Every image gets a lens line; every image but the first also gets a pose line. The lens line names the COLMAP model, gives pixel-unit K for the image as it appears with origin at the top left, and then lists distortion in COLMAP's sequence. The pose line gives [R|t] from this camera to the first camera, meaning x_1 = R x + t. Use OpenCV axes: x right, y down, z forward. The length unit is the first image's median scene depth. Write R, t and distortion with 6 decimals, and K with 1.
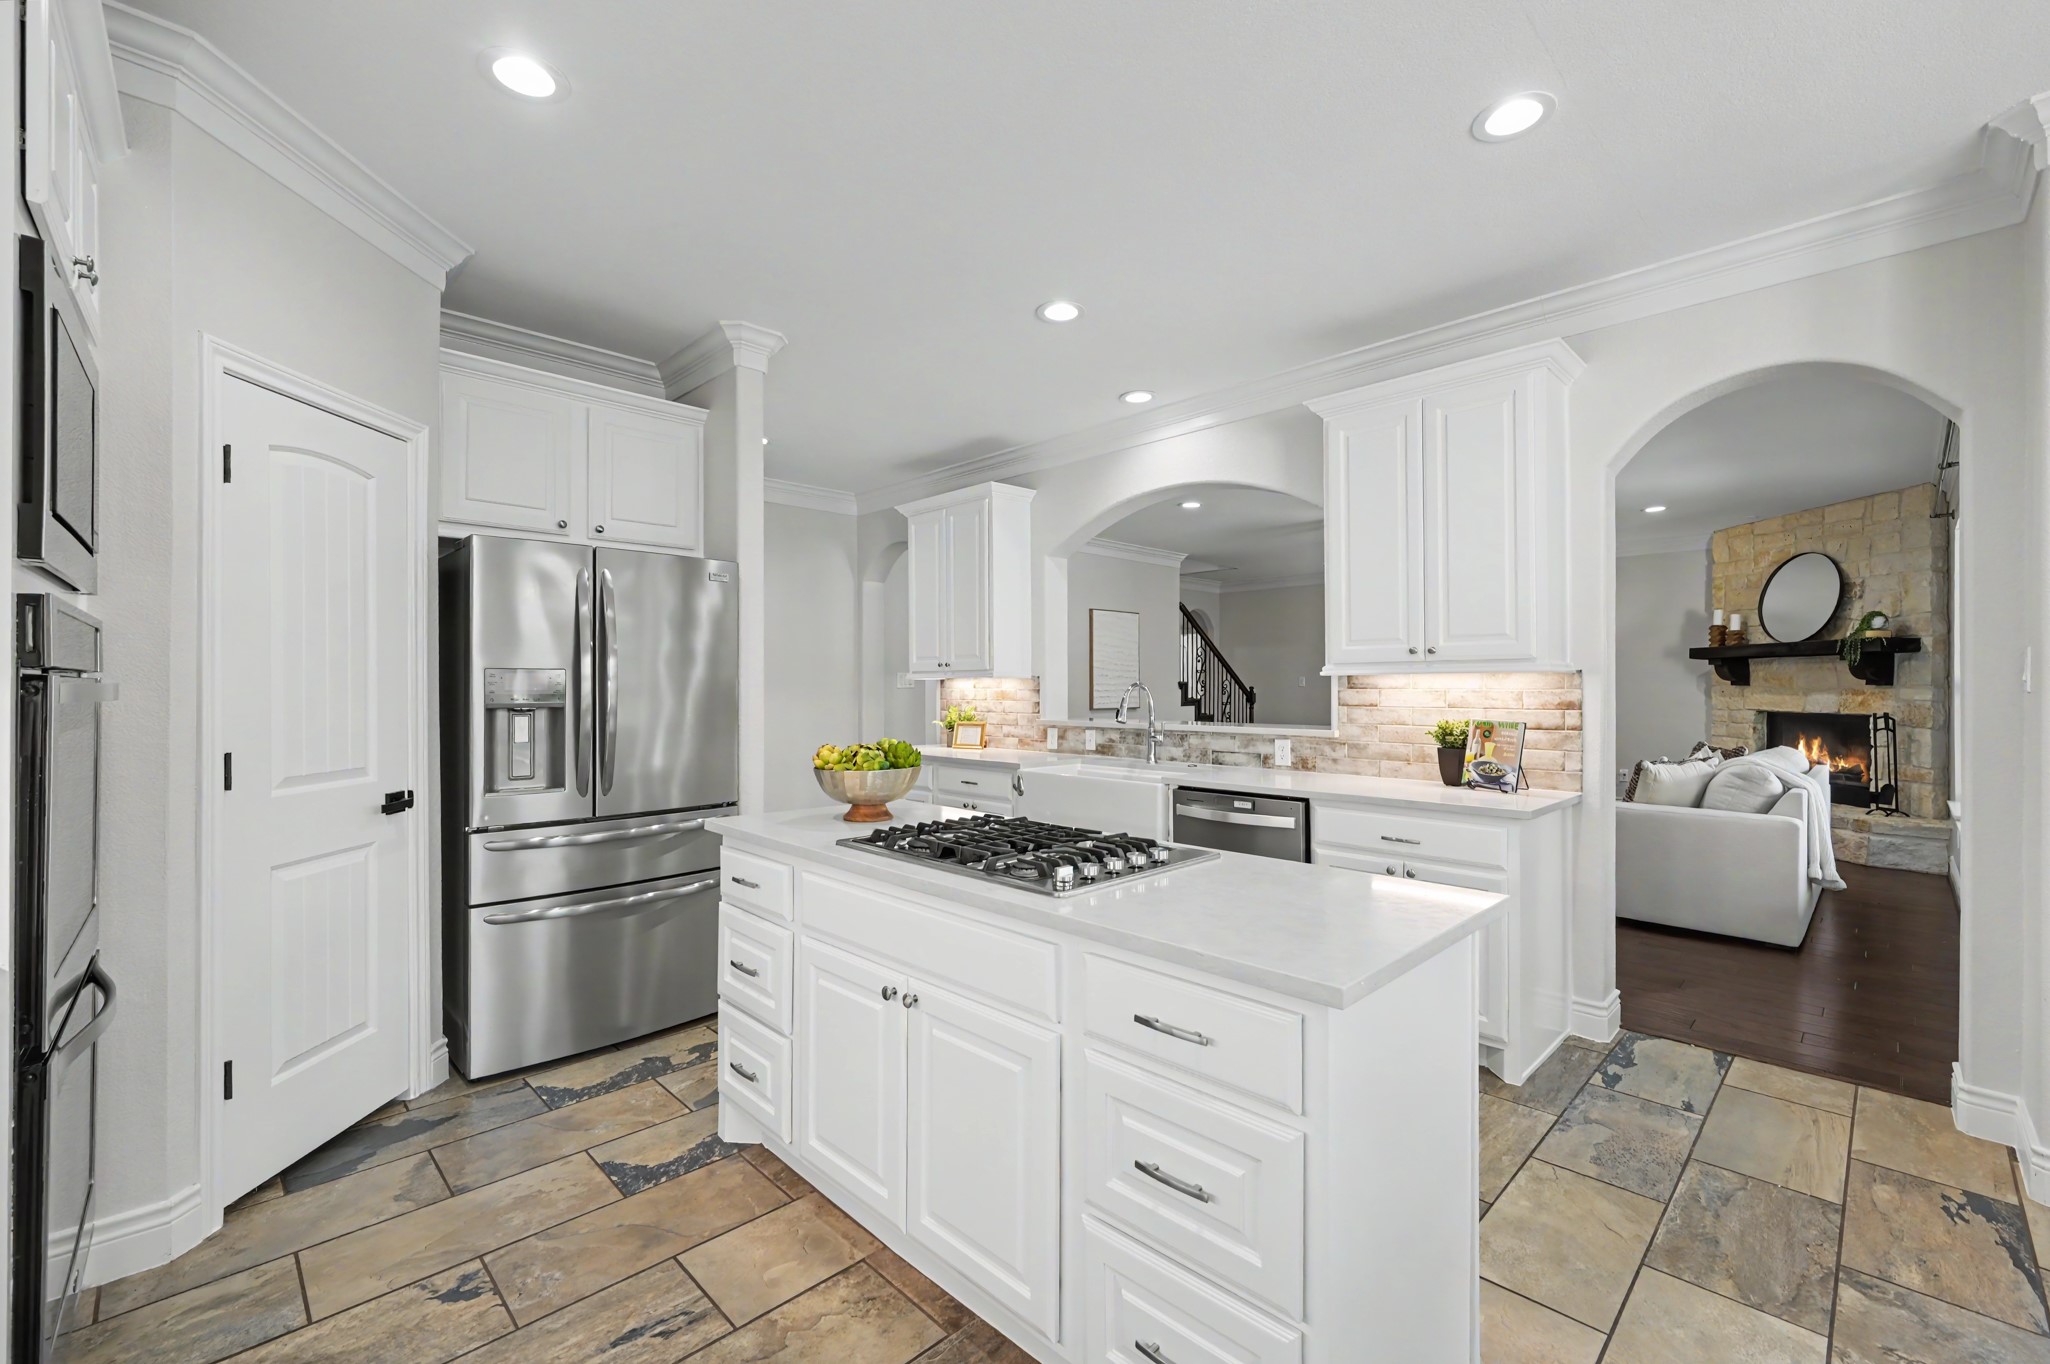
lens RADIAL K [[849.0, 0, 1026.1], [0, 849.0, 684.8], [0, 0, 1]] dist [0.000363, -0.000821]
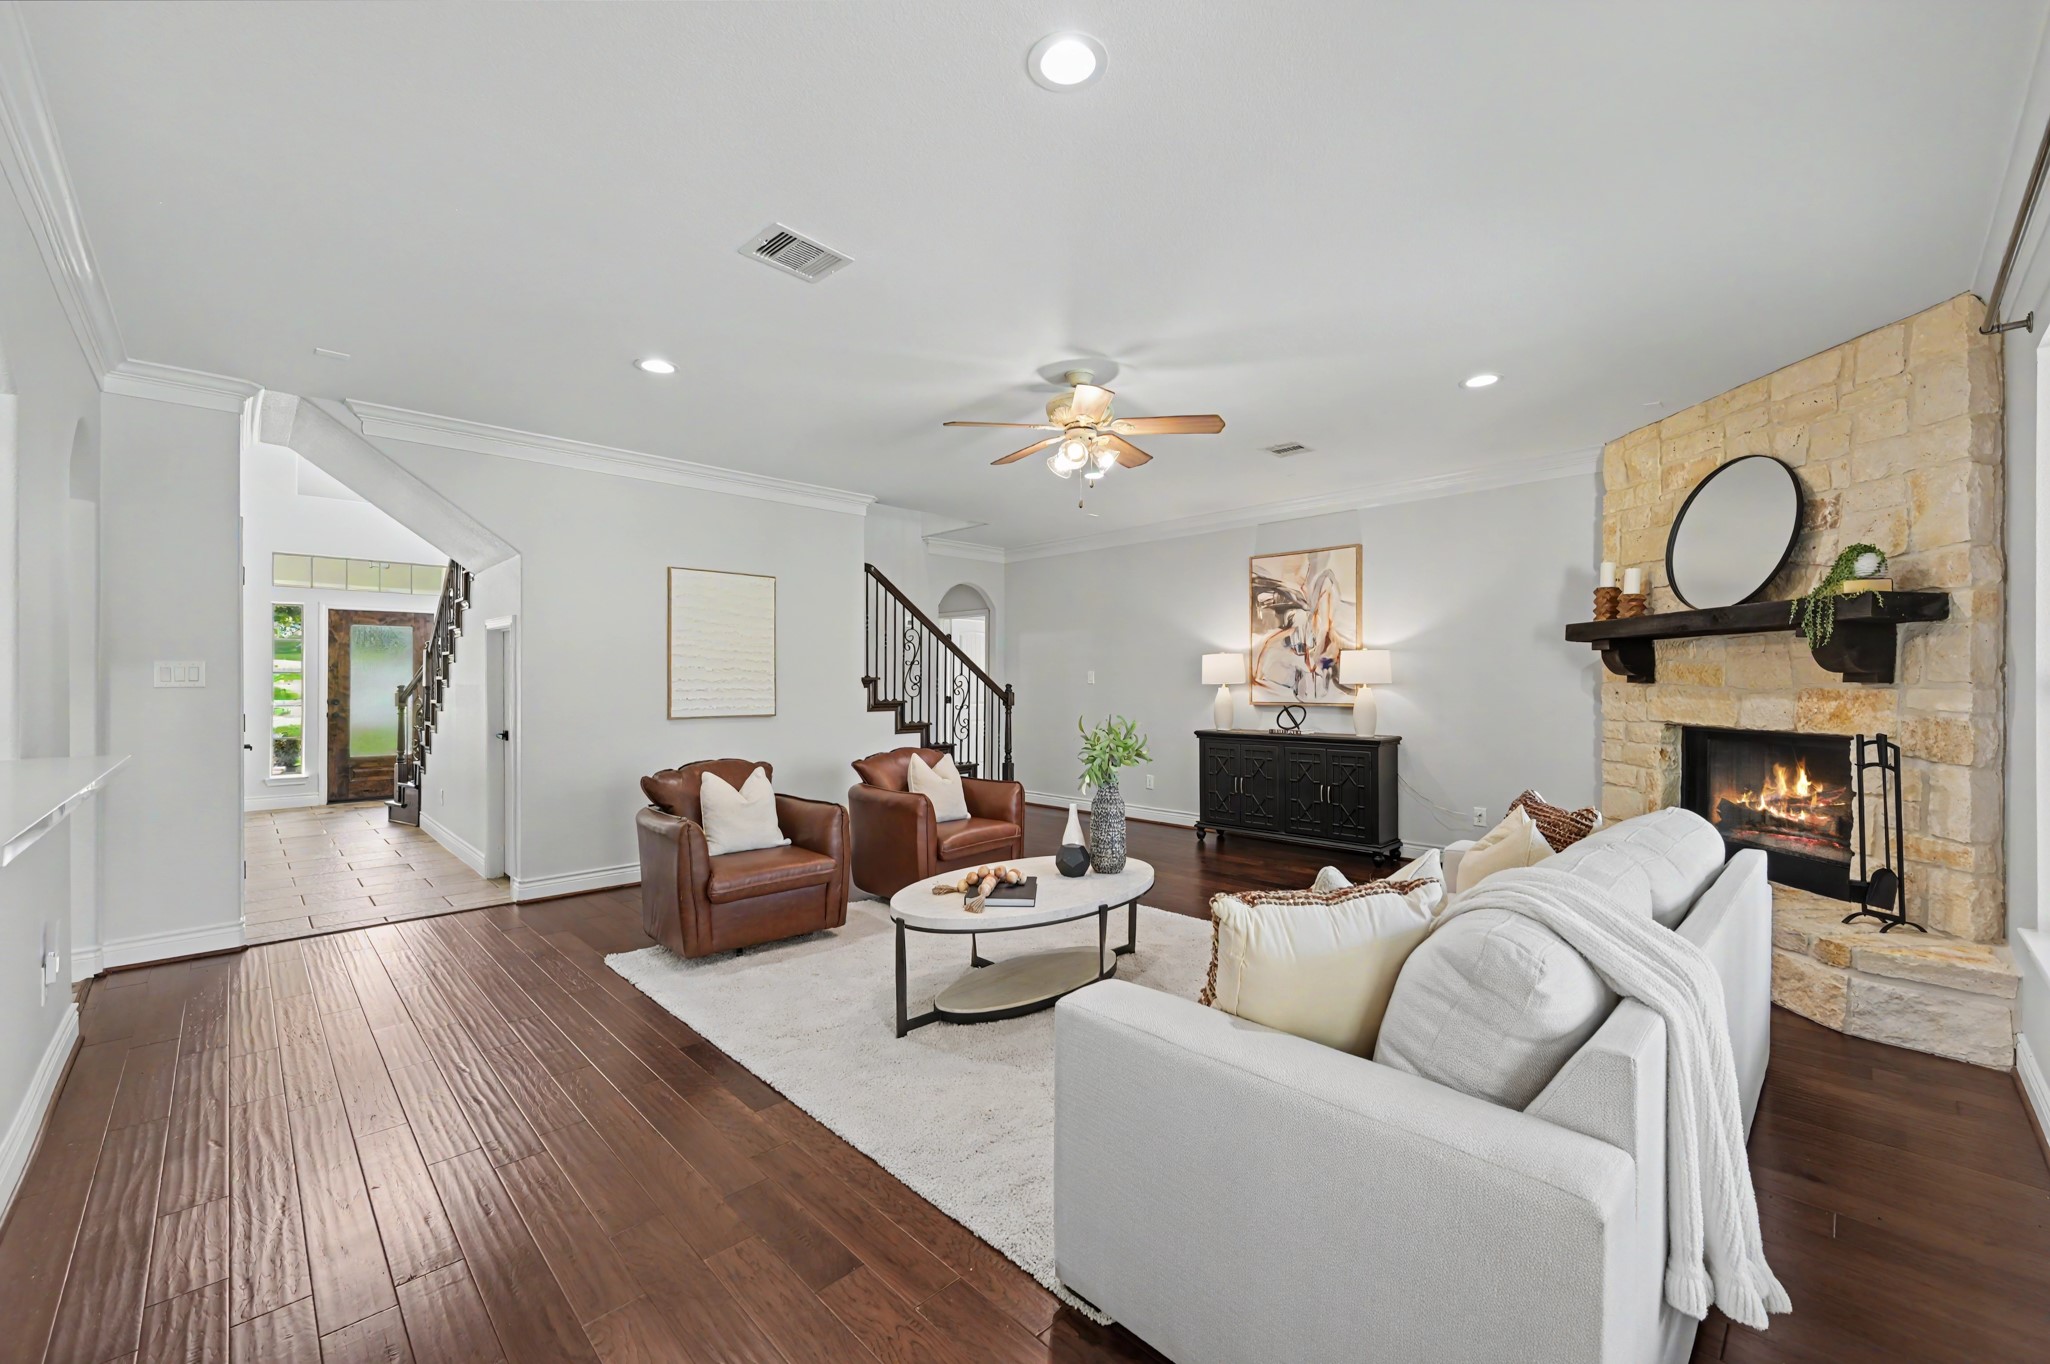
lens RADIAL K [[822.4, 0, 1023.2], [0, 822.4, 681.1], [0, 0, 1]] dist [-0.003209, 0.000663]
pose [[0.999998, 0.000234, -0.001957, 0.460205], [-0.000233, 1.000000, 0.000143, -0.000324], [0.001957, -0.000142, 0.999998, 0.468377]]
